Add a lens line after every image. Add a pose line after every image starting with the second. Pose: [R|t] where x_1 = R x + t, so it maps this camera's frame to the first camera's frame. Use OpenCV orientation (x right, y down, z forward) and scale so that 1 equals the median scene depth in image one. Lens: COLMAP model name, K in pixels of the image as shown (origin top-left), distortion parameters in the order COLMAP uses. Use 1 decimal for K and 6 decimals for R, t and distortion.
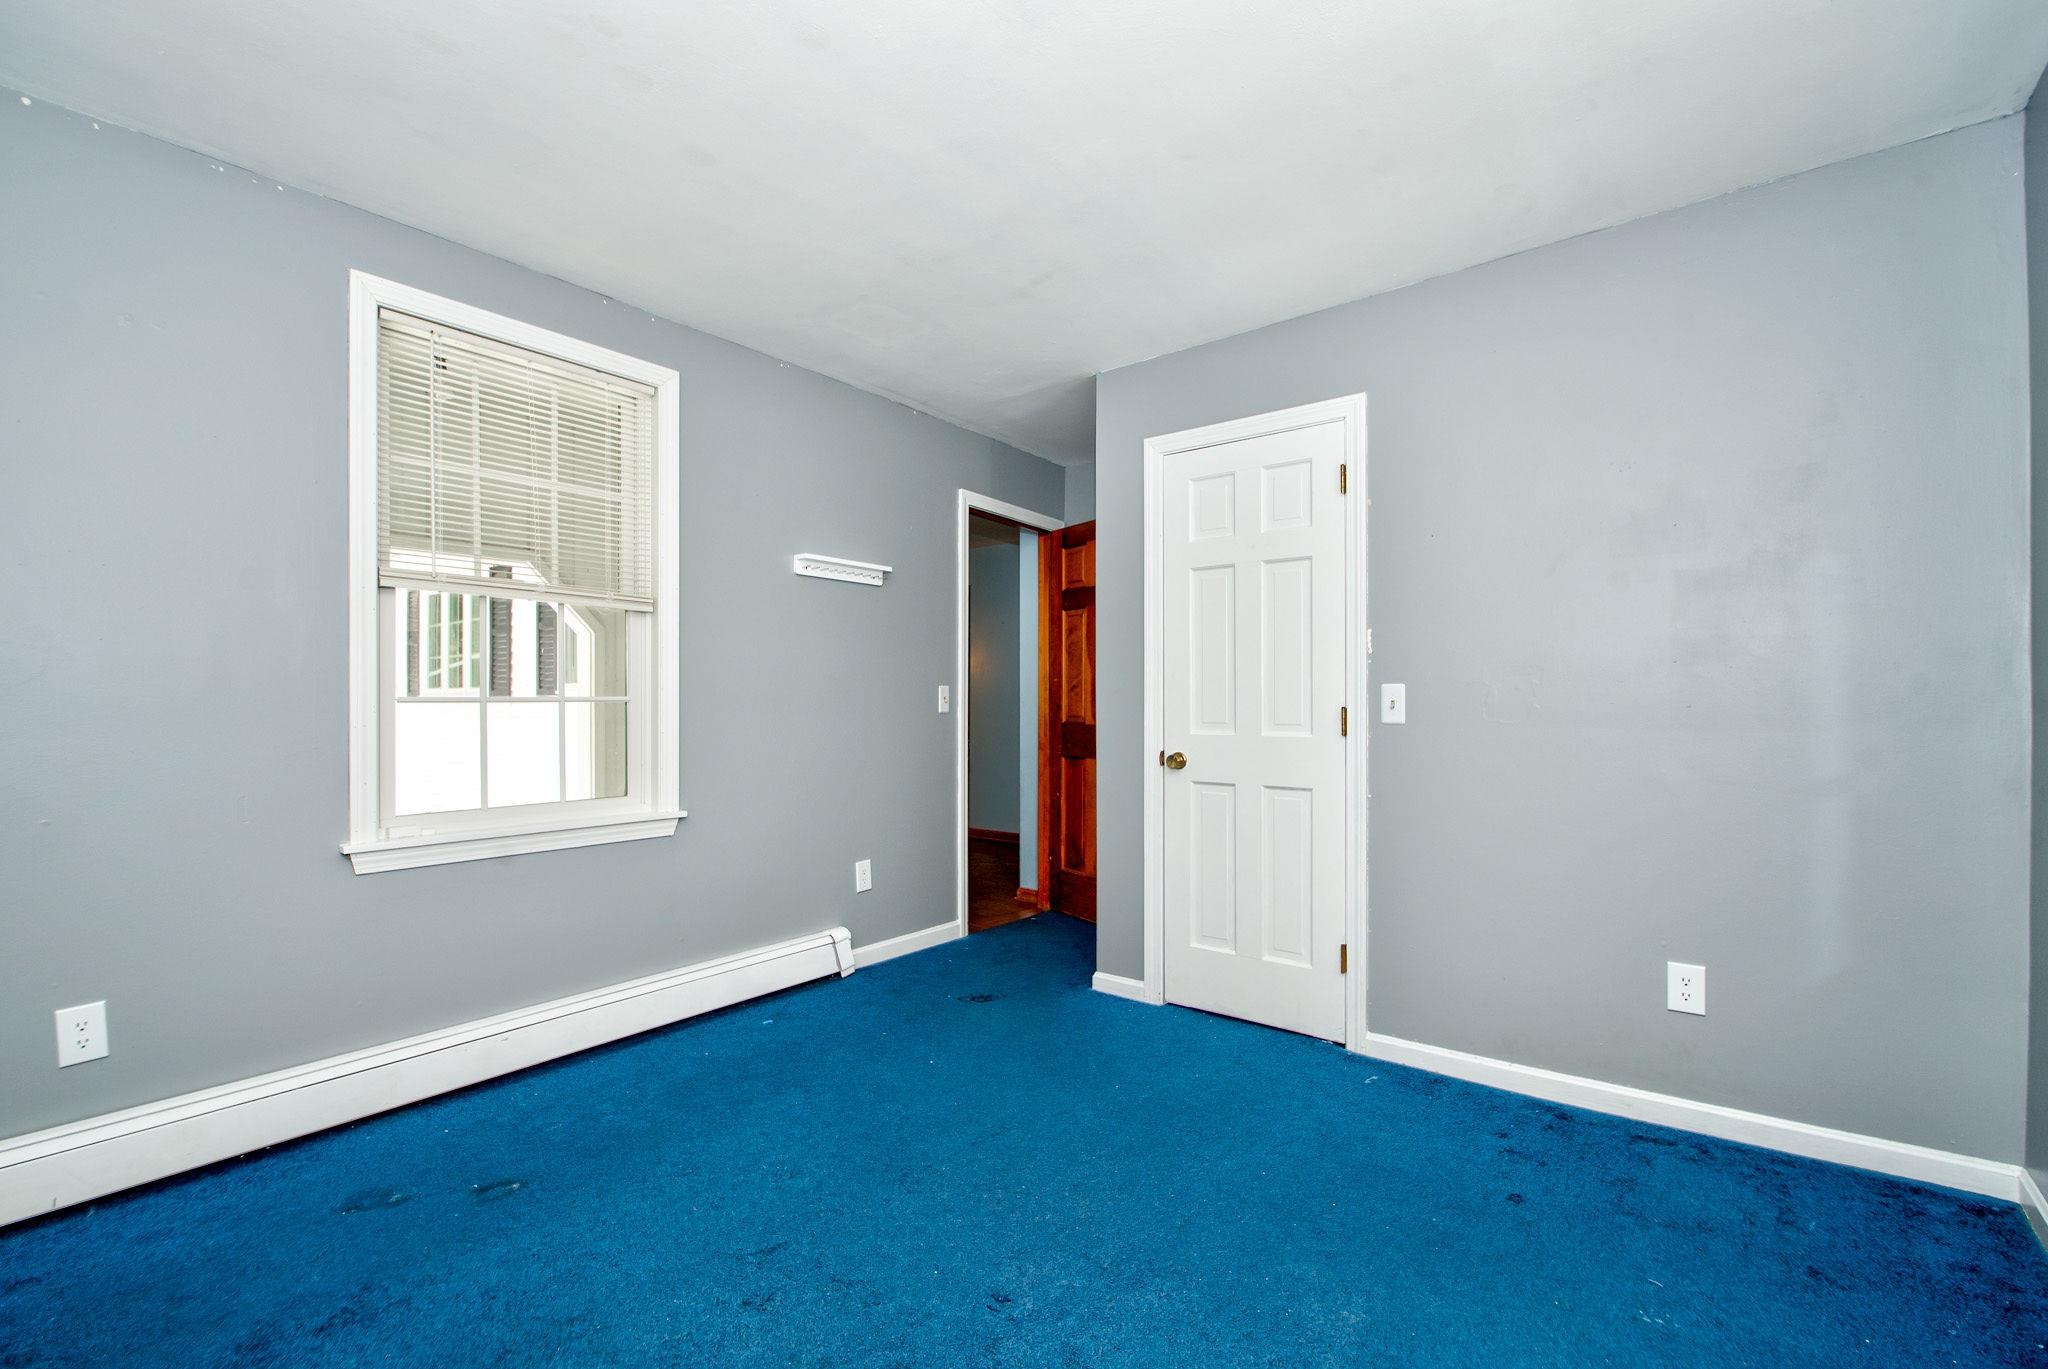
lens RADIAL K [[895.6, 0, 1009.3], [0, 895.6, 692.2], [0, 0, 1]] dist [-0.004847, -0.001820]
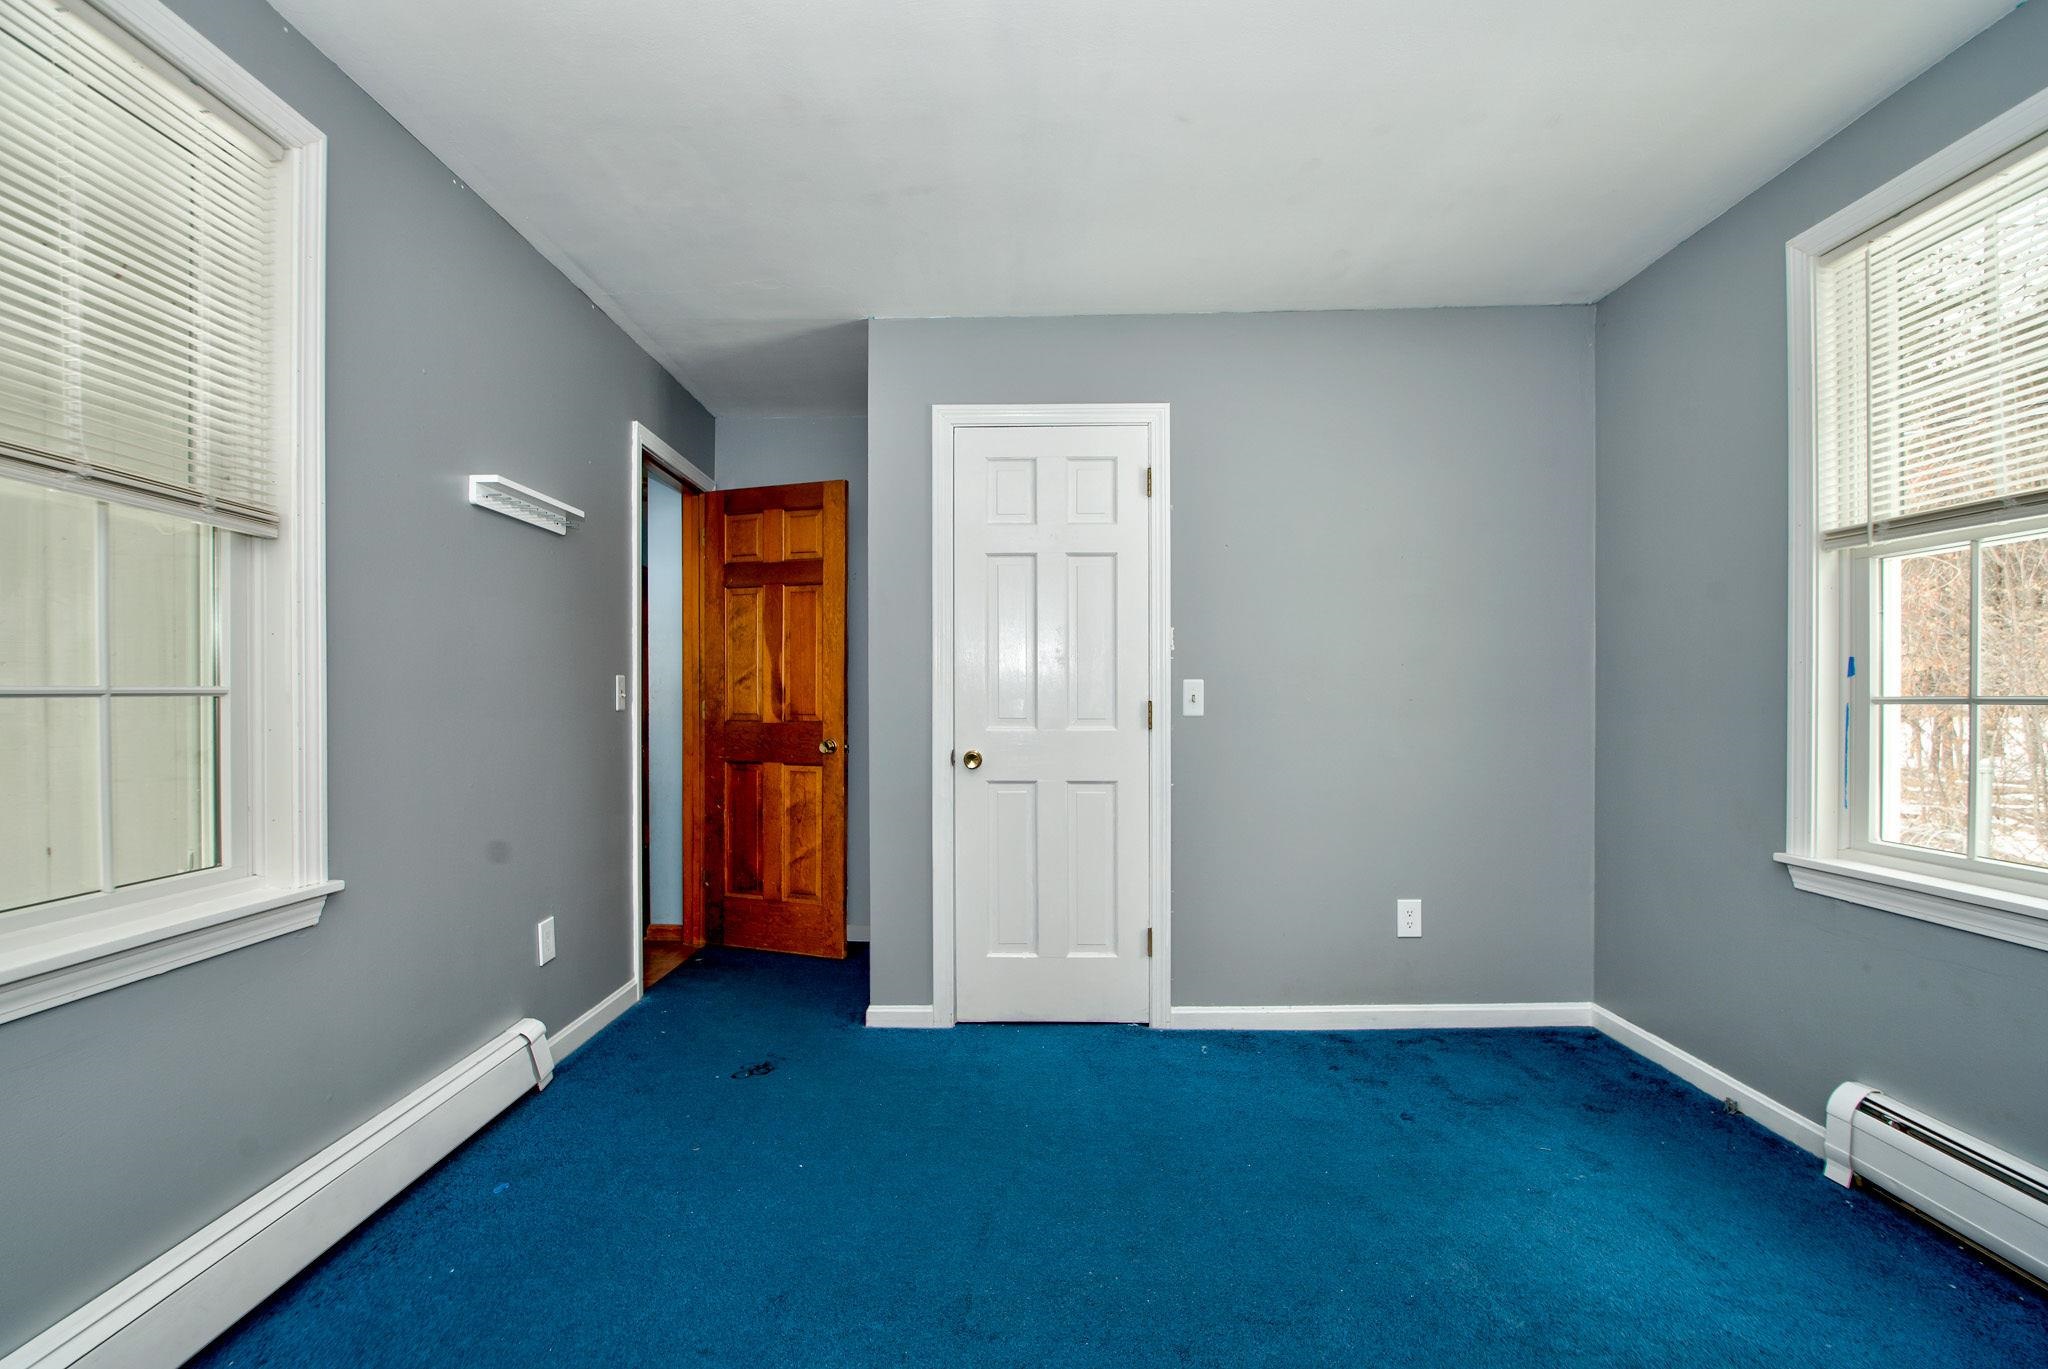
lens RADIAL K [[895.6, 0, 1021.3], [0, 895.6, 693.6], [0, 0, 1]] dist [-0.004847, -0.001820]
pose [[0.787435, 0.001373, 0.616396, -0.349142], [-0.005925, 0.999968, 0.005342, 0.002780], [-0.616369, -0.007859, 0.787418, 0.242053]]
